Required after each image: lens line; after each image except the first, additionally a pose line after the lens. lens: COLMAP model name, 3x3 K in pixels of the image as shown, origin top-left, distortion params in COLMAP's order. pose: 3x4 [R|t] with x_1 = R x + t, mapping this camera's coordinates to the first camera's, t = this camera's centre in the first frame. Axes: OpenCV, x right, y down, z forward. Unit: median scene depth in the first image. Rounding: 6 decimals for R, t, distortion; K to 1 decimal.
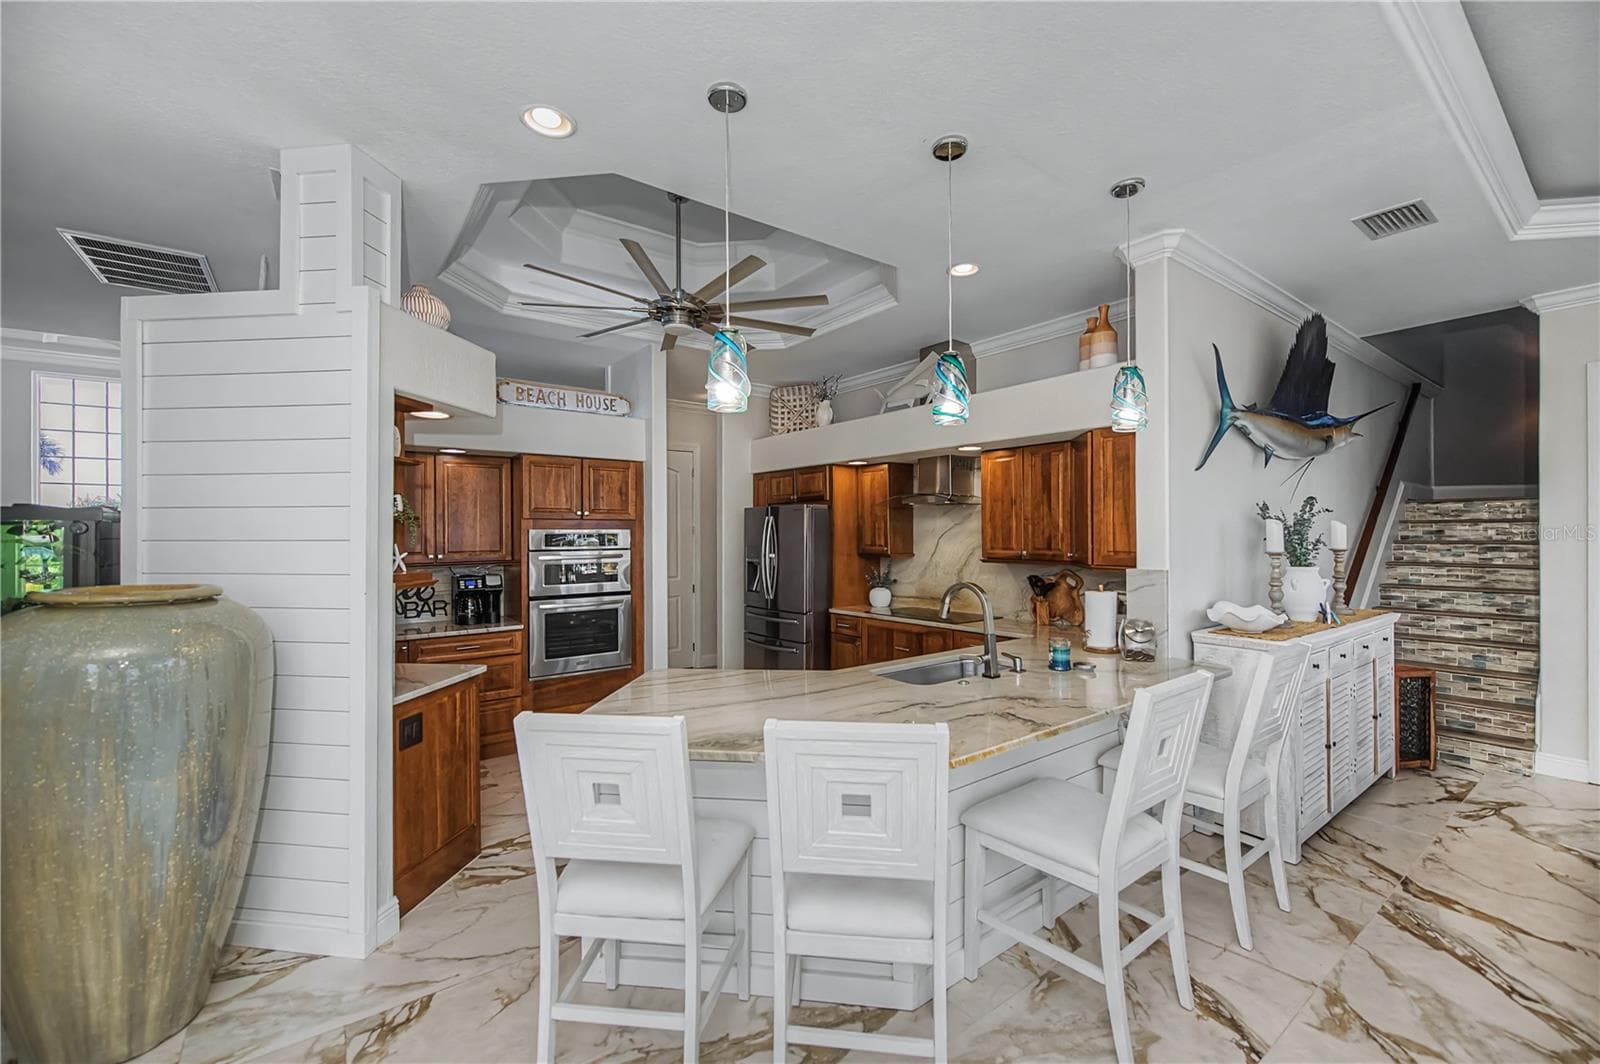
lens RADIAL K [[648.5, 0, 800.0], [0, 648.5, 532.0], [0, 0, 1]] dist [0.001976, -0.002478]
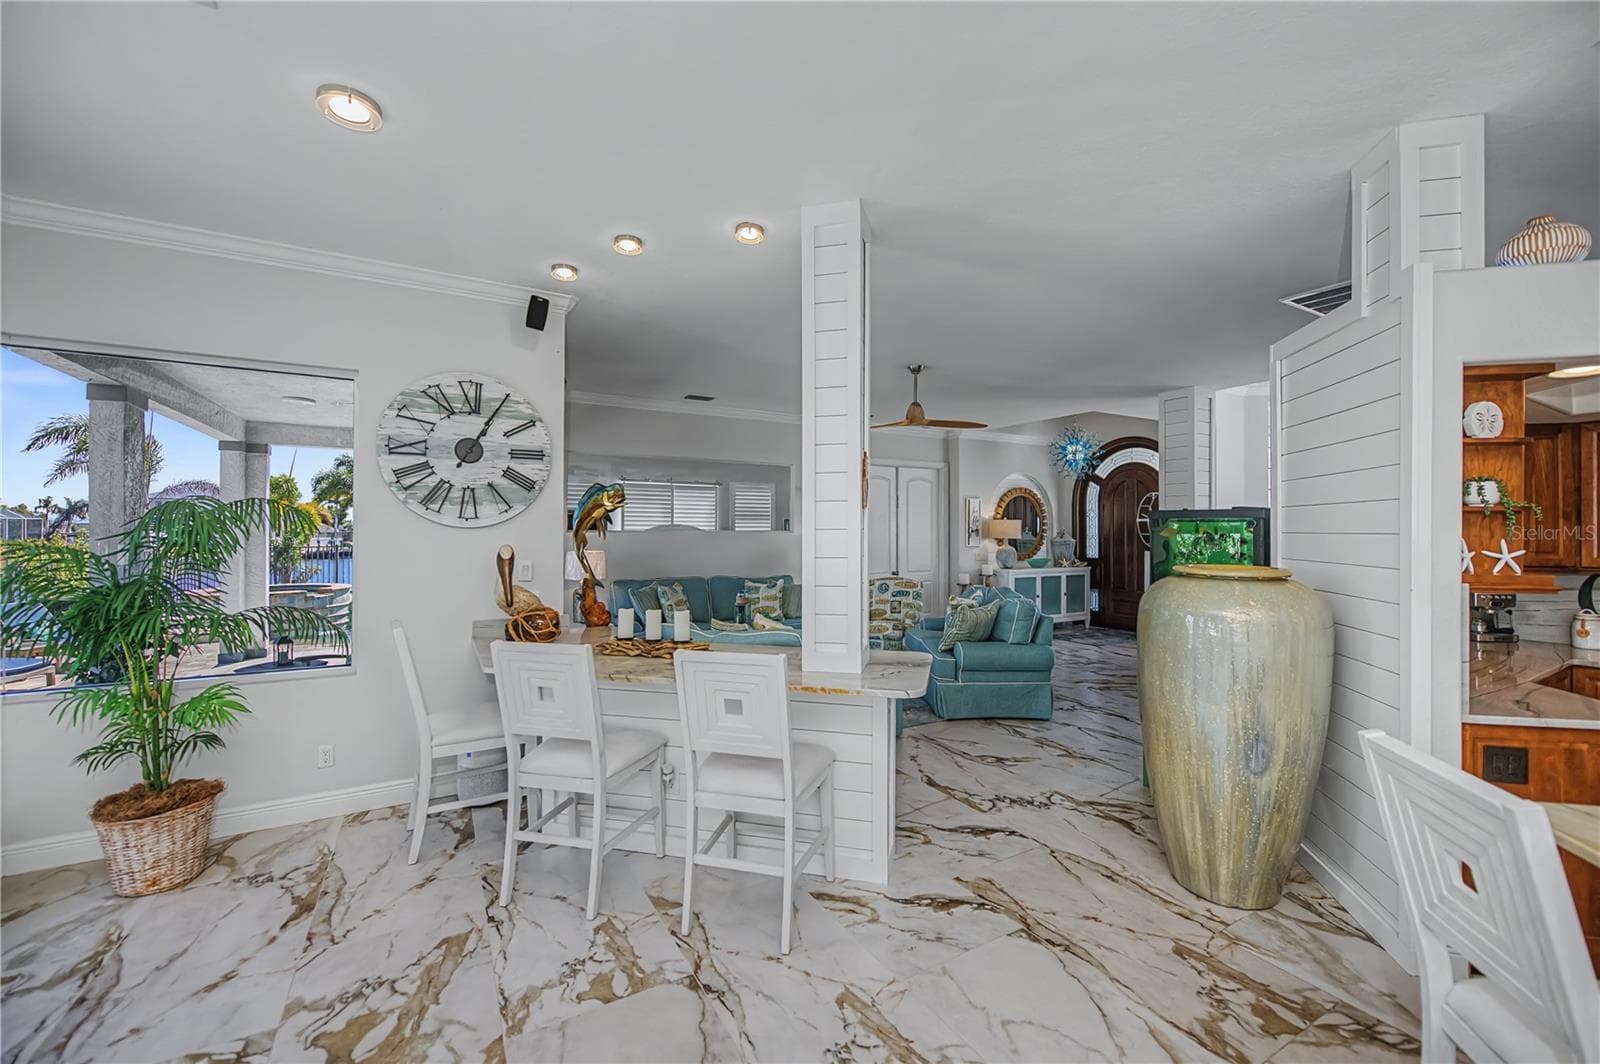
lens RADIAL K [[634.3, 0, 808.8], [0, 634.3, 529.1], [0, 0, 1]] dist [-0.003482, -0.000657]
pose [[-0.105662, 0.001307, -0.994401, 0.191812], [0.000165, 0.999999, 0.001297, 0.002459], [0.994402, -0.000027, -0.105663, 0.125849]]
